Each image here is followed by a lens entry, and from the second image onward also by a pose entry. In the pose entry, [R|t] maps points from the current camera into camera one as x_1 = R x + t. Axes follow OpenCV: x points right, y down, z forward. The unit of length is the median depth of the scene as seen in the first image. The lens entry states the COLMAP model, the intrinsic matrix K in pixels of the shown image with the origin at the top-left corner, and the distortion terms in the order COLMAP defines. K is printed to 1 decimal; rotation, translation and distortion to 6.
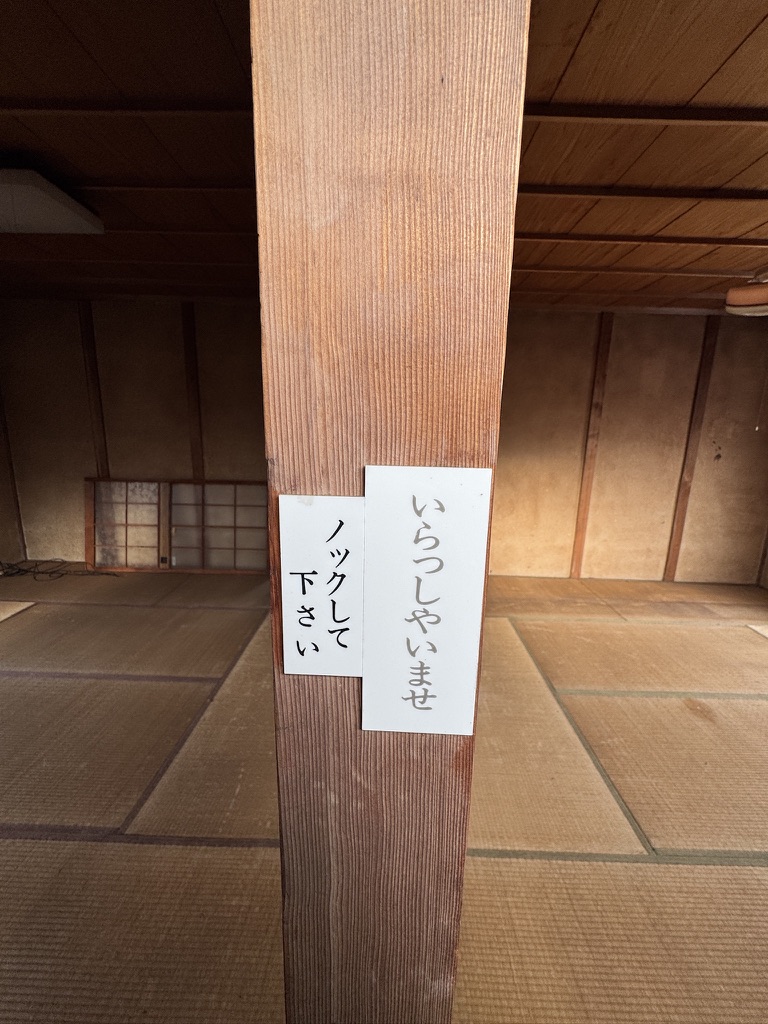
lens RADIAL K [[406.9, 0, 382.4], [0, 406.9, 508.6], [0, 0, 1]] dist [-0.001864, -0.000087]
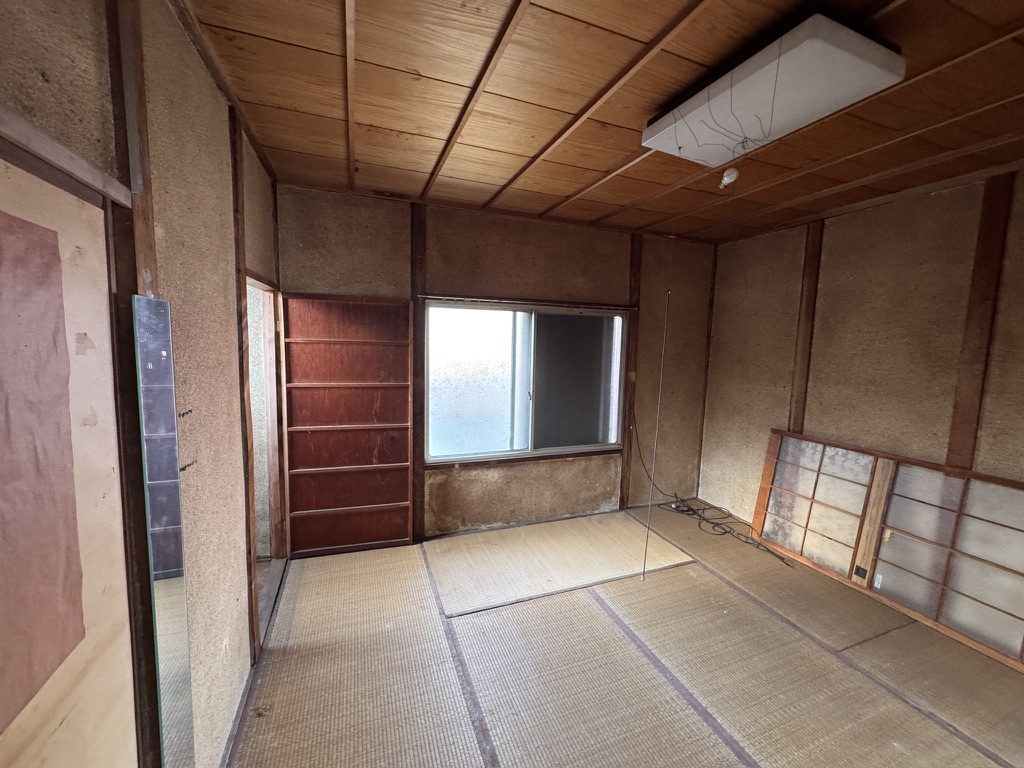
lens RADIAL K [[406.9, 0, 511.5], [0, 406.9, 381.3], [0, 0, 1]] dist [-0.001864, -0.000087]
pose [[0.371084, 0.081177, -0.925044, -0.160544], [-0.204258, 0.978909, 0.003965, -0.064768], [0.905856, 0.187476, 0.379838, 0.172309]]
